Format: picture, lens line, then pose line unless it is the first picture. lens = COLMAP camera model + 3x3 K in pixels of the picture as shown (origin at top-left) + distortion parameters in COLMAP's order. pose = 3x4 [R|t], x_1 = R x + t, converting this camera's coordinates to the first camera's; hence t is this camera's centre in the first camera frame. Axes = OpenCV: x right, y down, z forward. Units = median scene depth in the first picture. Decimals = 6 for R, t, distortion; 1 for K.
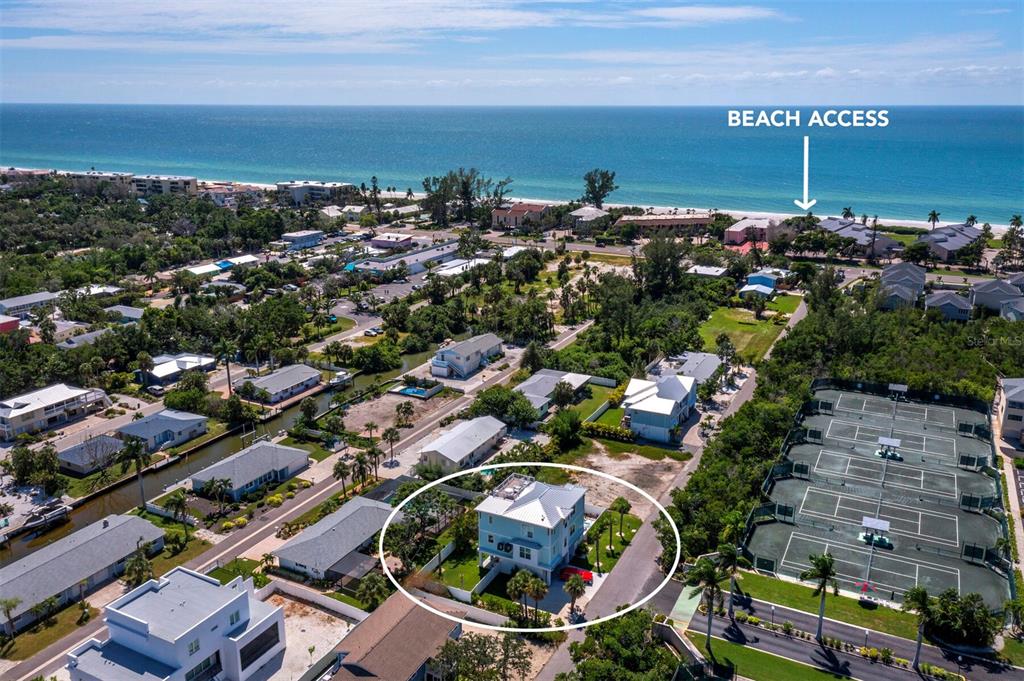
lens RADIAL K [[821.2, 0, 512.0], [0, 821.2, 340.5], [0, 0, 1]] dist [0.009410, 0.011409]
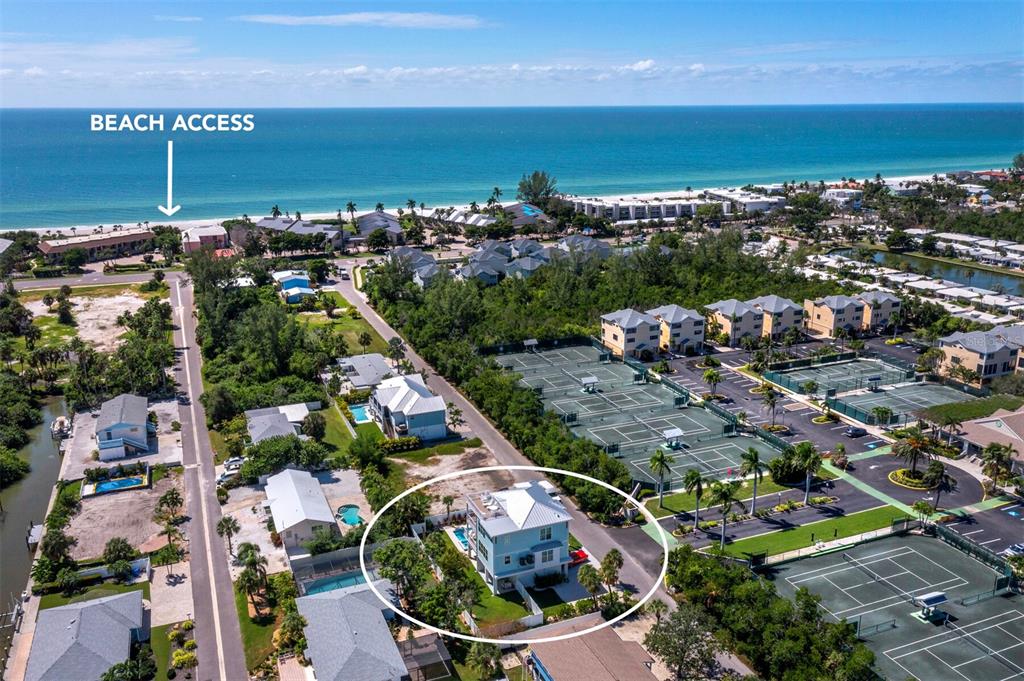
lens RADIAL K [[821.2, 0, 512.0], [0, 821.2, 340.5], [0, 0, 1]] dist [0.009410, 0.011409]
pose [[0.647707, -0.214578, 0.731049, -0.402230], [0.216142, 0.971850, 0.093757, -0.060148], [-0.730588, 0.097283, 0.675853, 0.186957]]
